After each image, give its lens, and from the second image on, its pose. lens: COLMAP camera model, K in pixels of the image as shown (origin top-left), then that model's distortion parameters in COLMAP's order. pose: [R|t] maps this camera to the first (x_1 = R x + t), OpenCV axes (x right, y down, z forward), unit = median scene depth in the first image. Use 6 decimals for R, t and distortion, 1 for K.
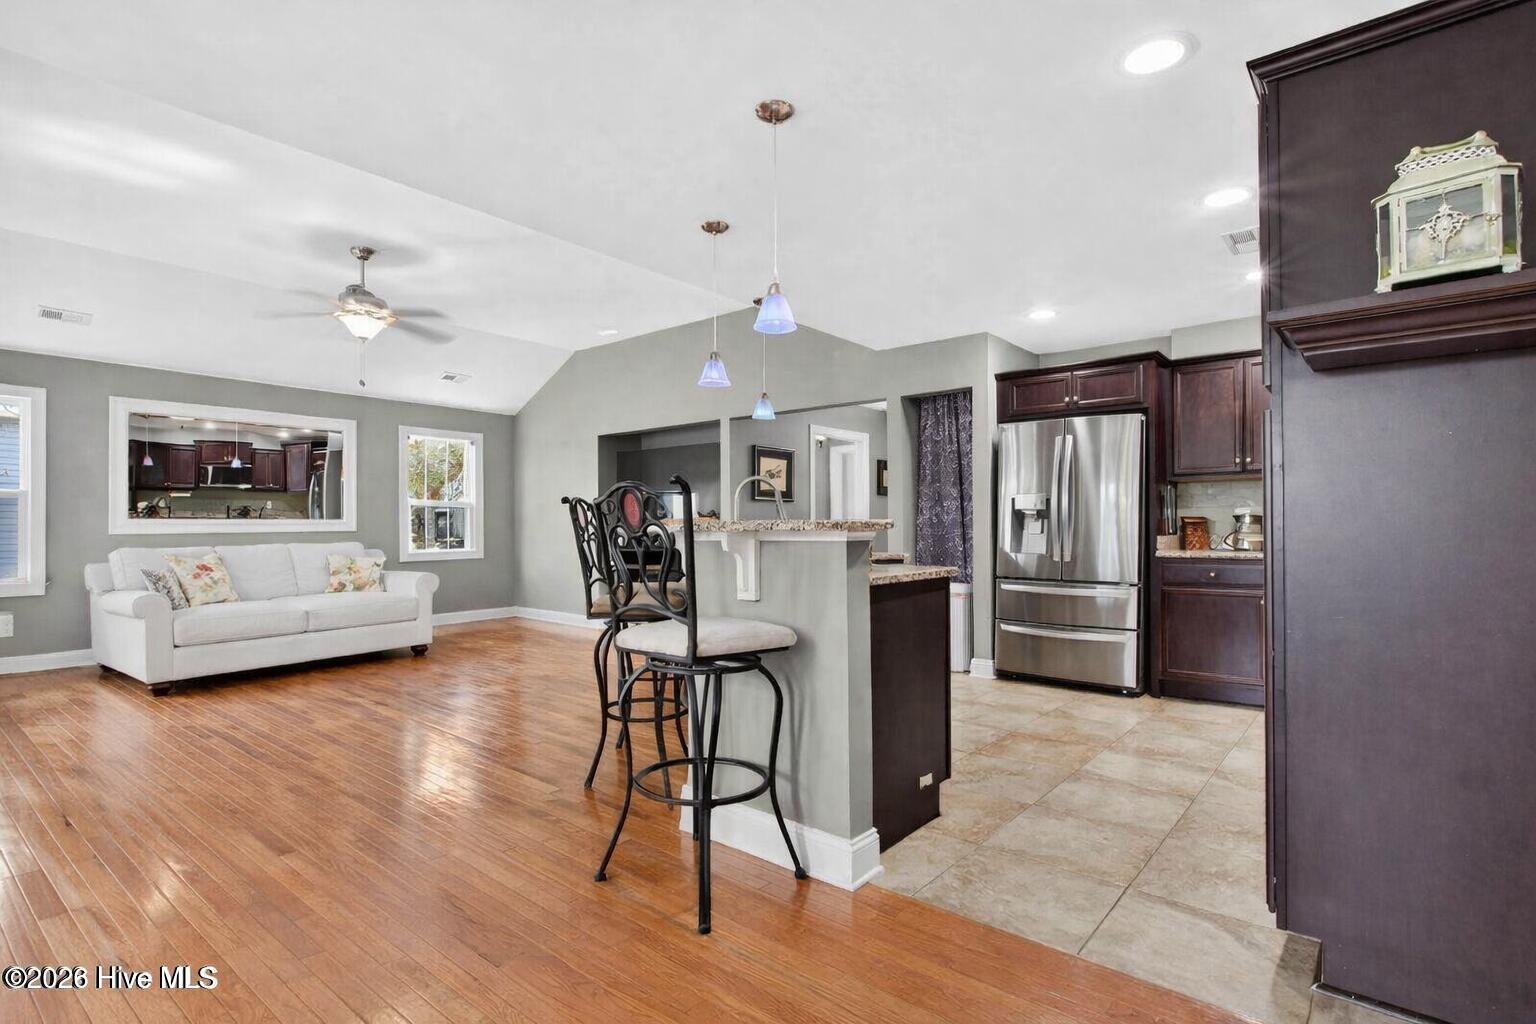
lens RADIAL K [[730.7, 0, 772.9], [0, 730.7, 518.3], [0, 0, 1]] dist [-0.003061, -0.000746]
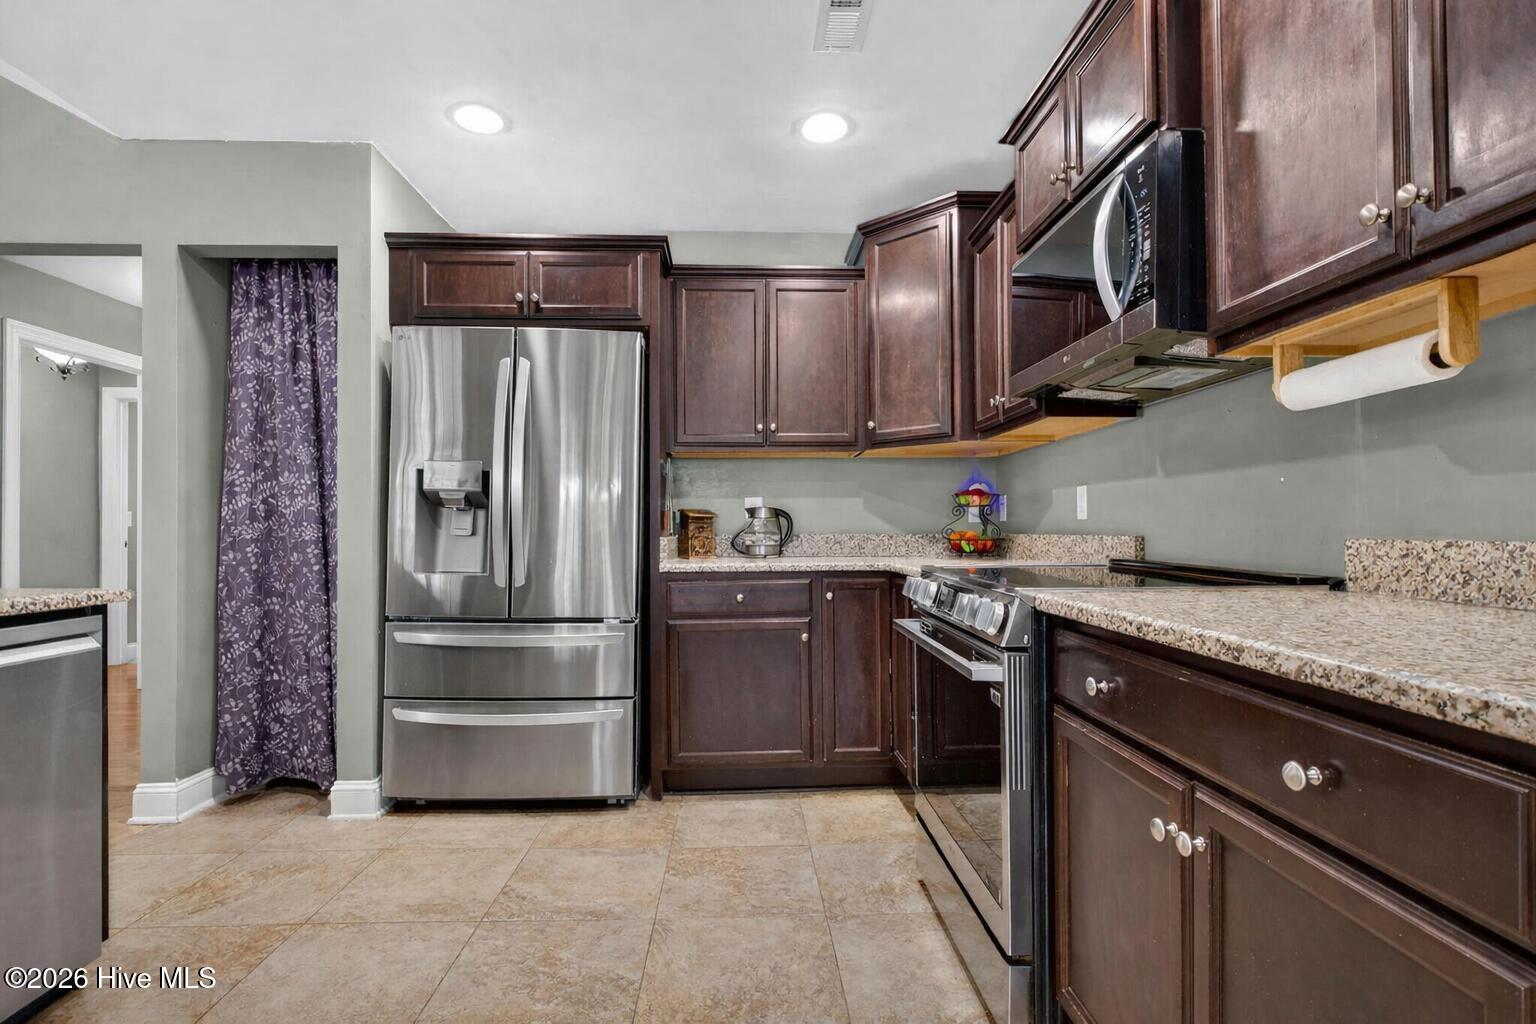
lens RADIAL K [[849.5, 0, 771.2], [0, 849.5, 531.8], [0, 0, 1]] dist [0.000974, -0.000037]
pose [[0.759266, -0.001149, 0.650780, 0.120225], [-0.011404, 0.999821, 0.015070, 0.006411], [-0.650681, -0.018864, 0.759117, 0.362149]]
